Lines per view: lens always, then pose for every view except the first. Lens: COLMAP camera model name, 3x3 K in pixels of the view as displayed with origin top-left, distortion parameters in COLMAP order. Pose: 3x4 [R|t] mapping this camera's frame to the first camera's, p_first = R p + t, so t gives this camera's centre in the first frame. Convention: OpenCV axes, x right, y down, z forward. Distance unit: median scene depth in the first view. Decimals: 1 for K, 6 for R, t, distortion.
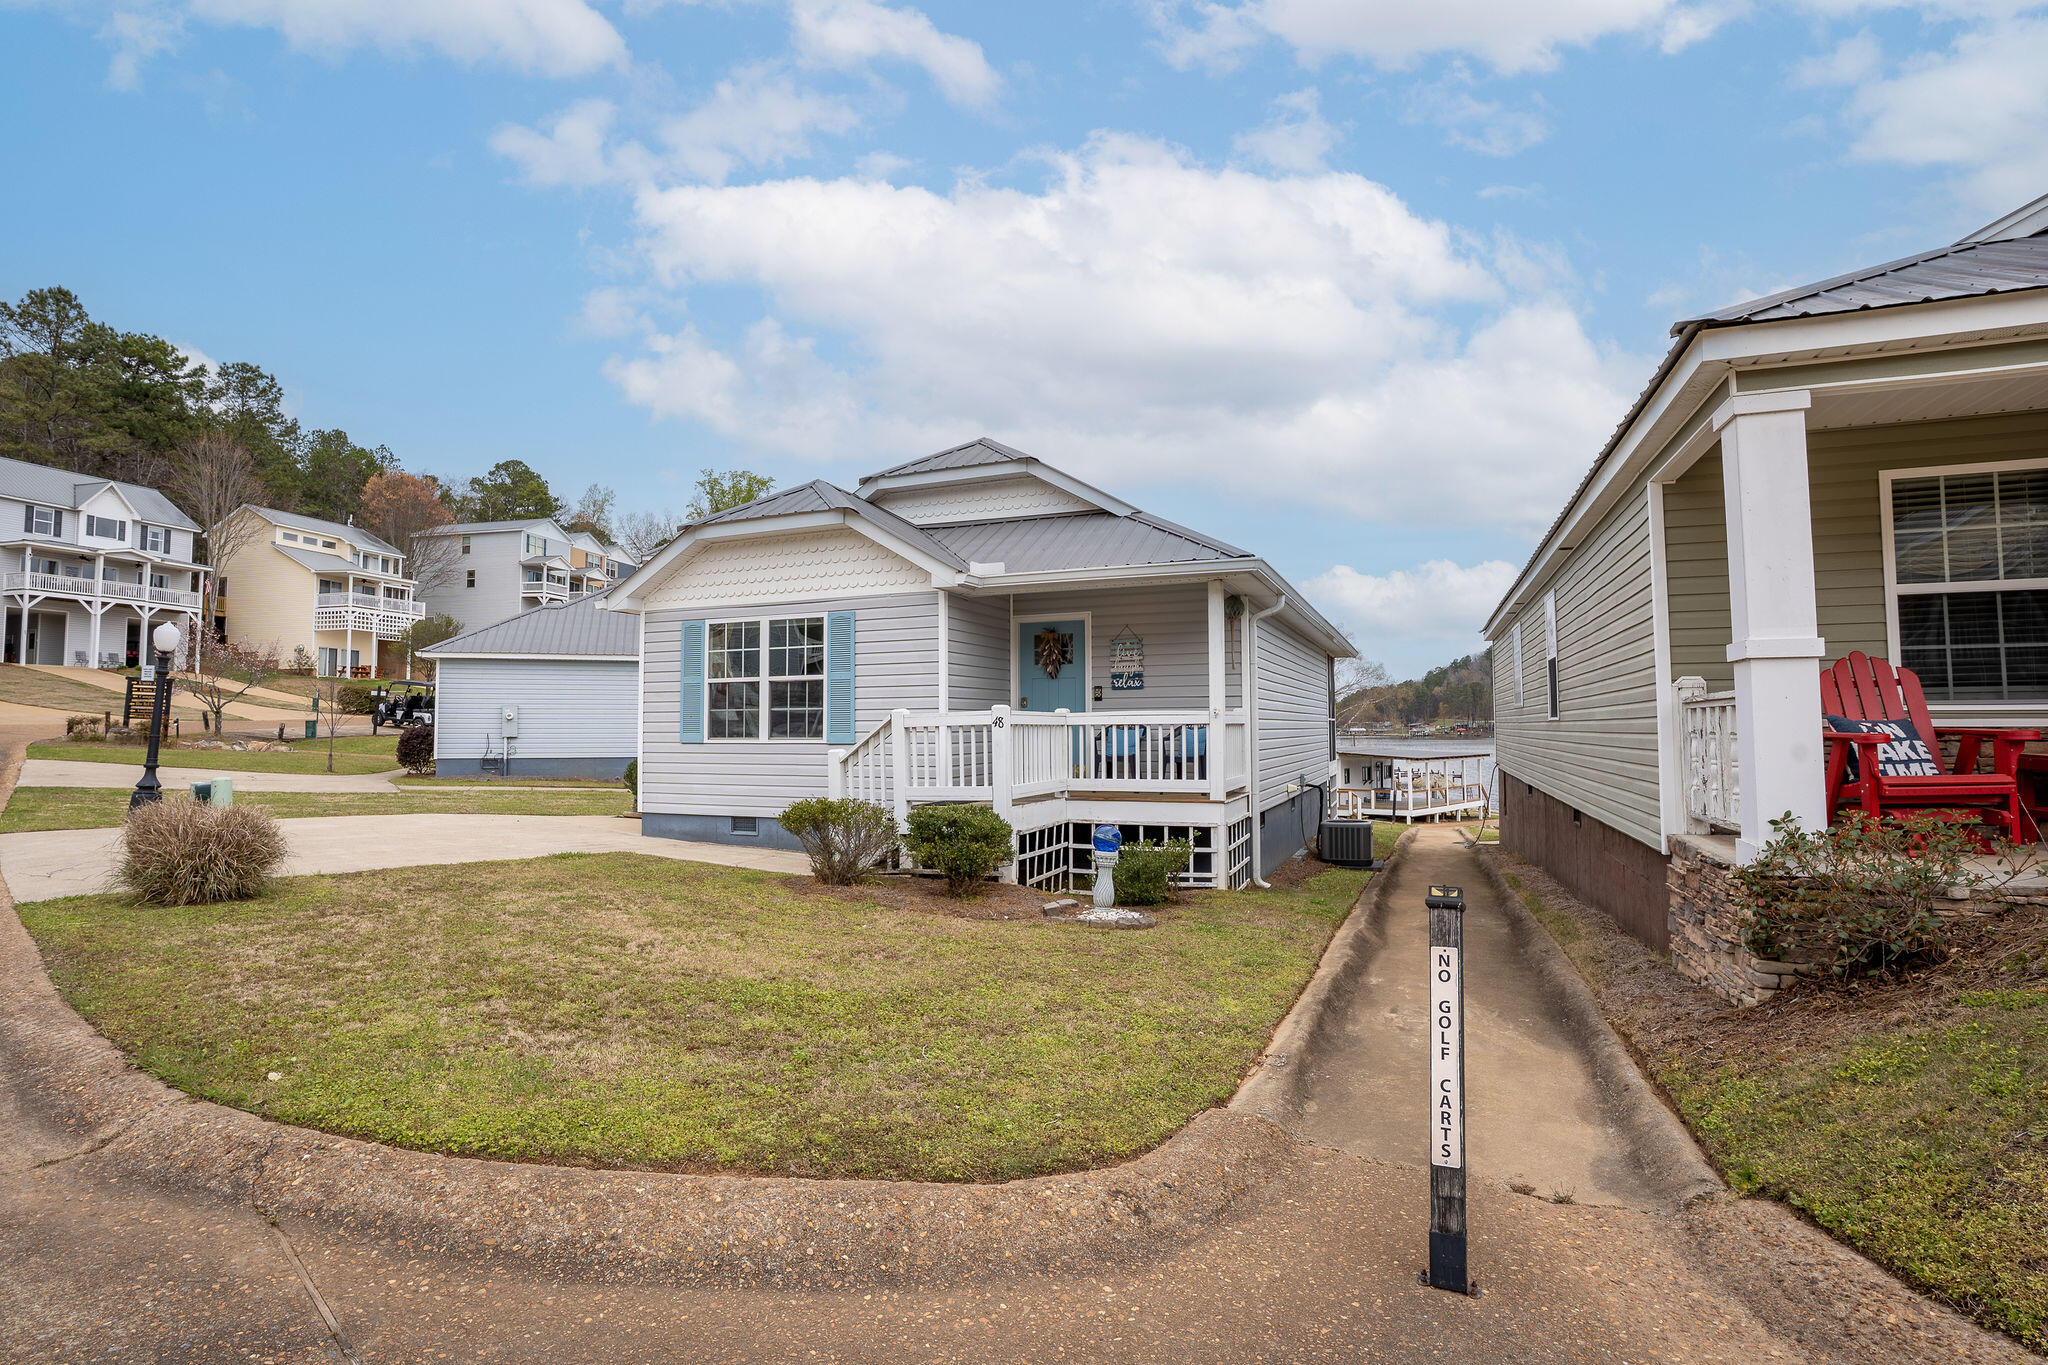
lens RADIAL K [[1005.3, 0, 1017.7], [0, 1005.3, 673.6], [0, 0, 1]] dist [-0.083937, 0.038150]
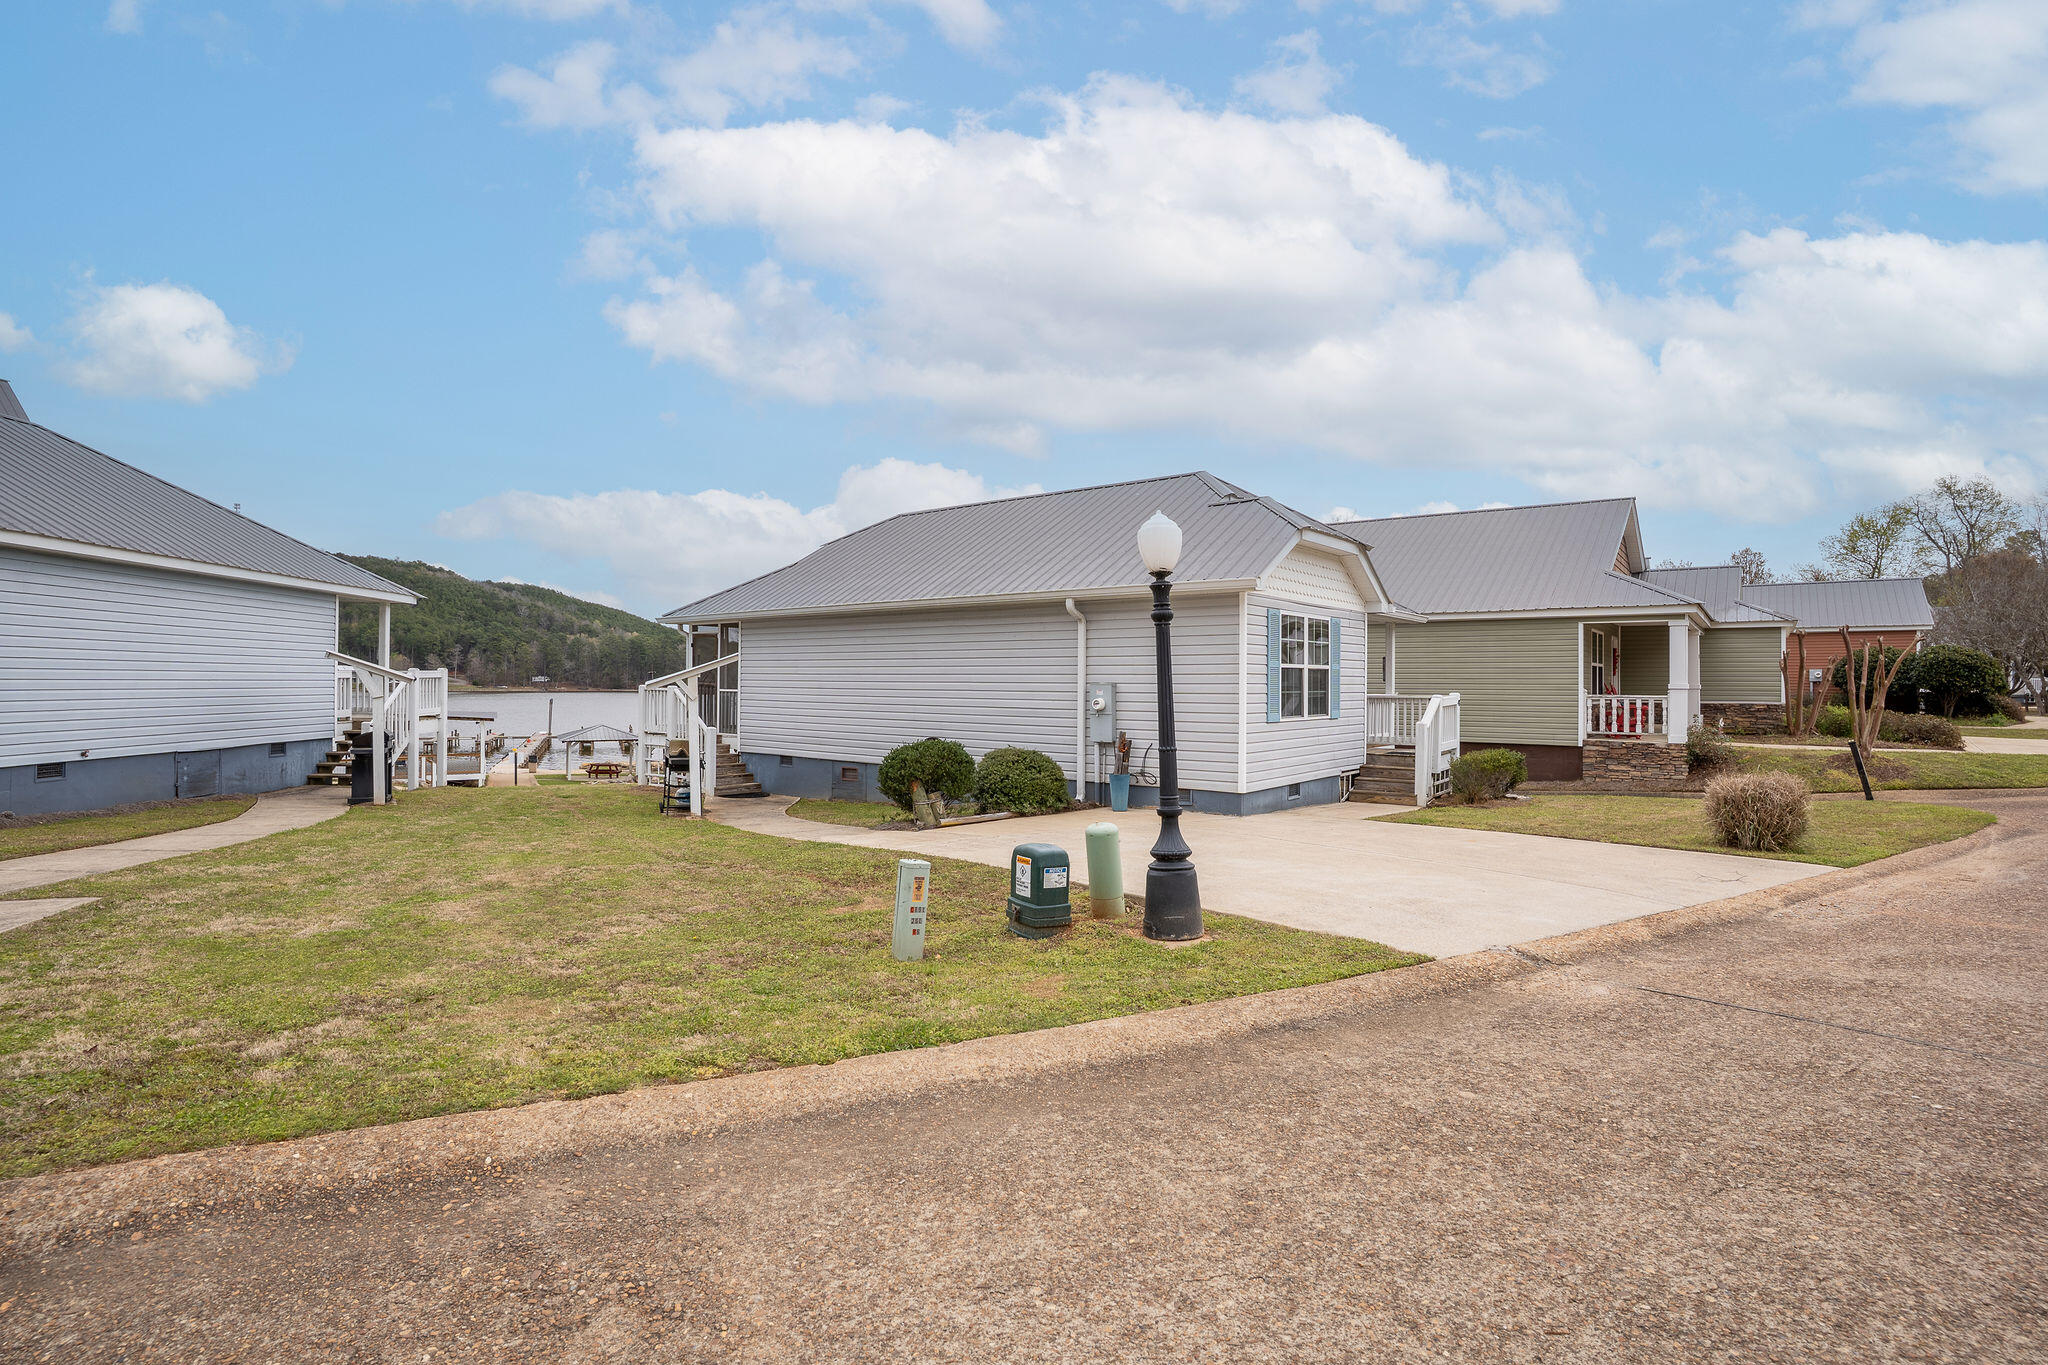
lens RADIAL K [[1005.3, 0, 1017.7], [0, 1005.3, 673.6], [0, 0, 1]] dist [-0.083937, 0.038150]
pose [[0.267859, 0.015606, 0.963332, -1.486325], [-0.062571, 0.998040, 0.001230, 0.034108], [-0.961424, -0.060606, 0.268311, 1.005501]]
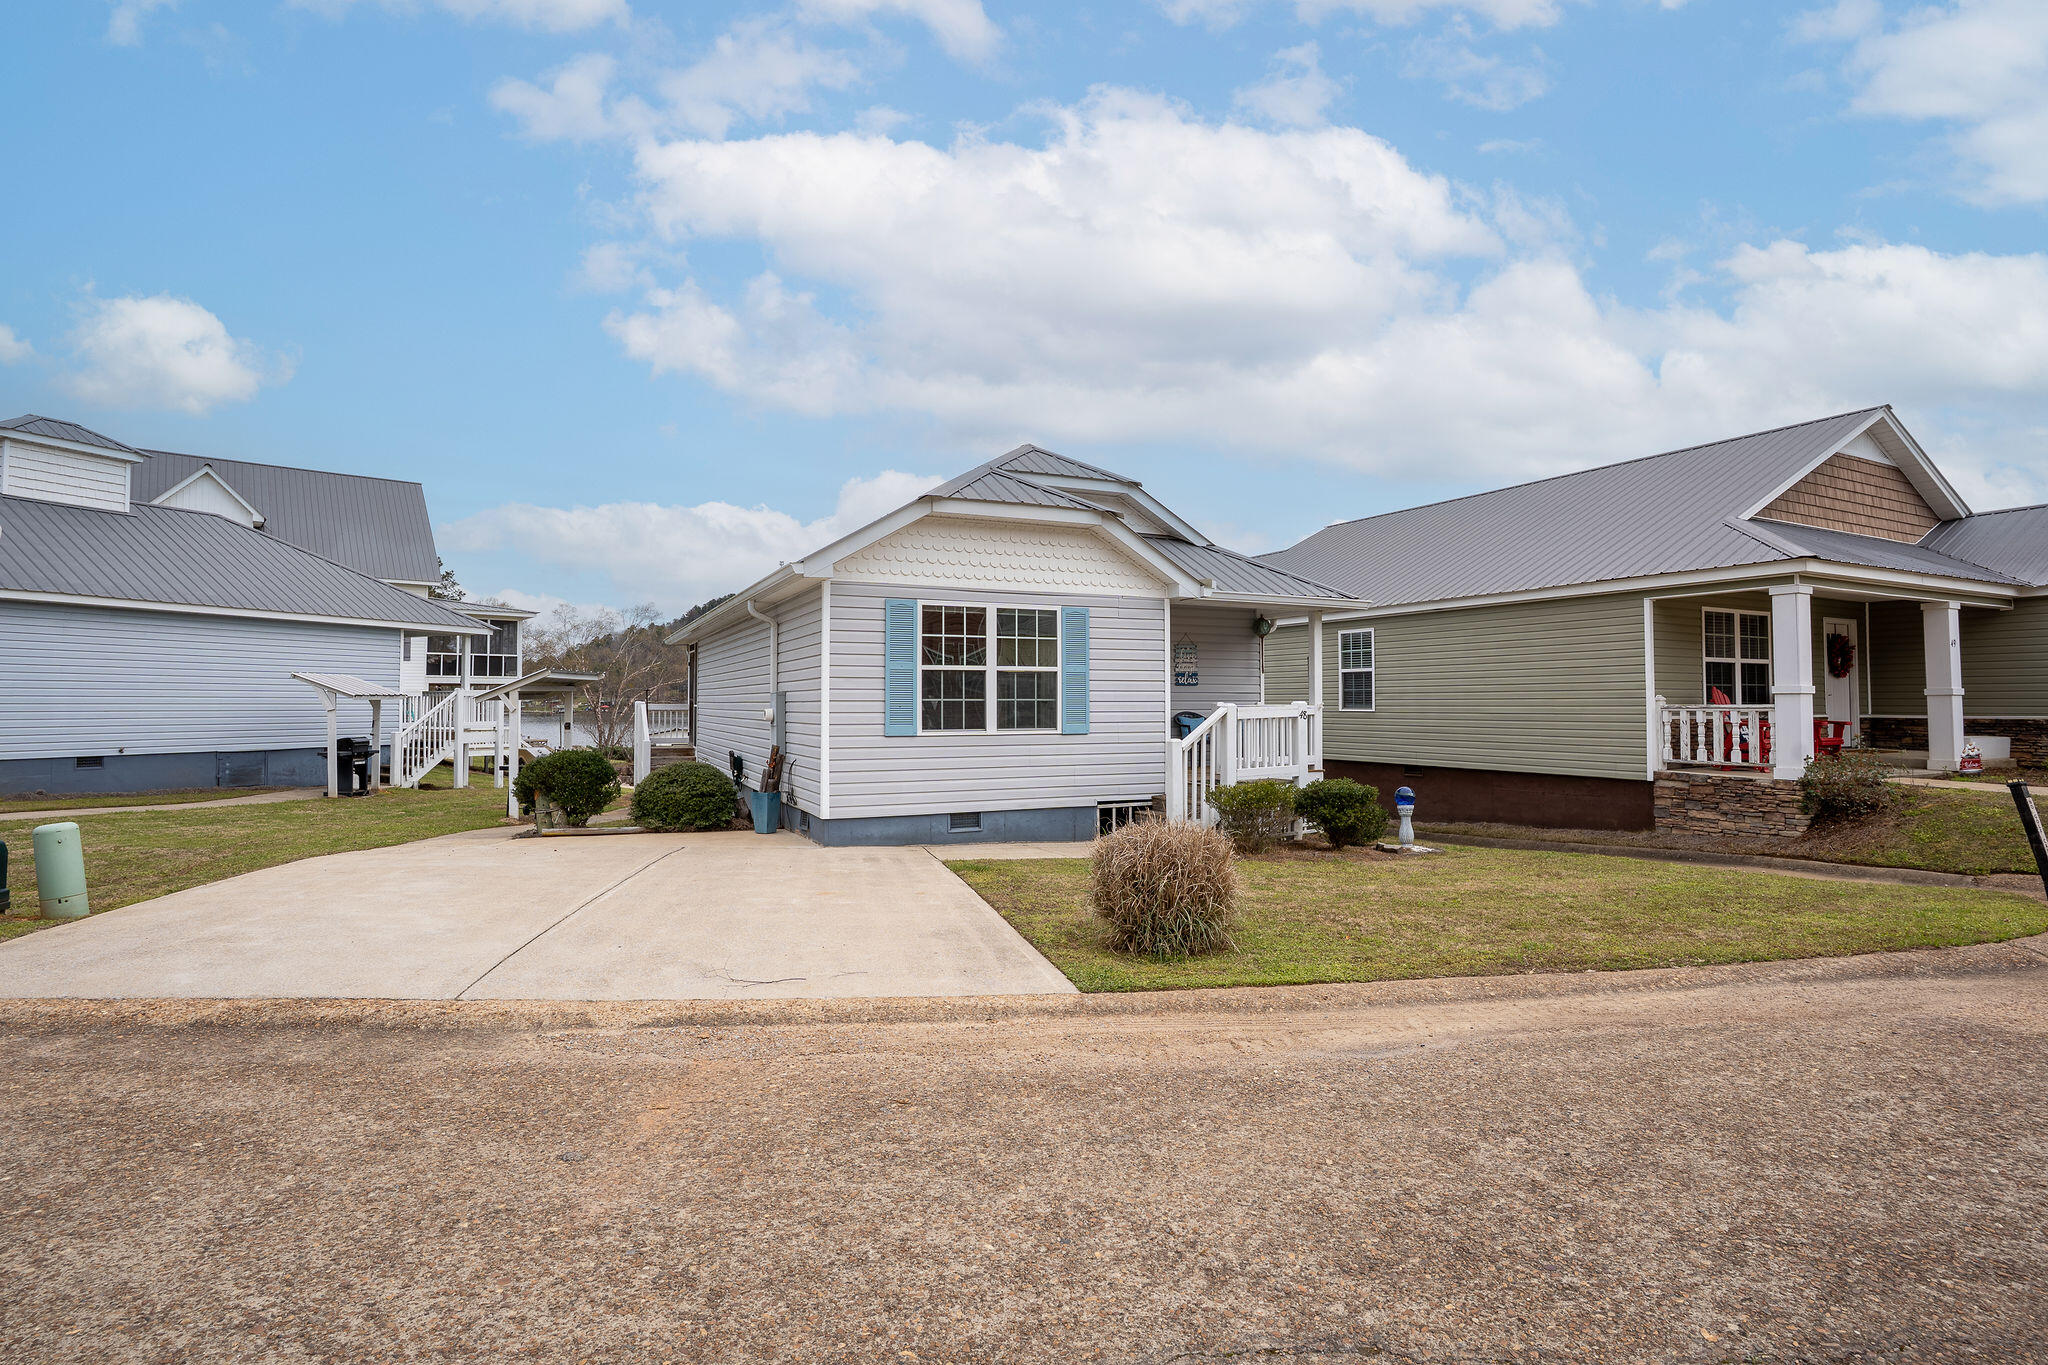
lens RADIAL K [[1005.3, 0, 1017.7], [0, 1005.3, 673.6], [0, 0, 1]] dist [-0.083937, 0.038150]
pose [[0.669959, 0.027004, 0.741907, -0.950302], [-0.045008, 0.998977, 0.004283, 0.005189], [-0.741033, -0.036261, 0.670489, 0.328713]]
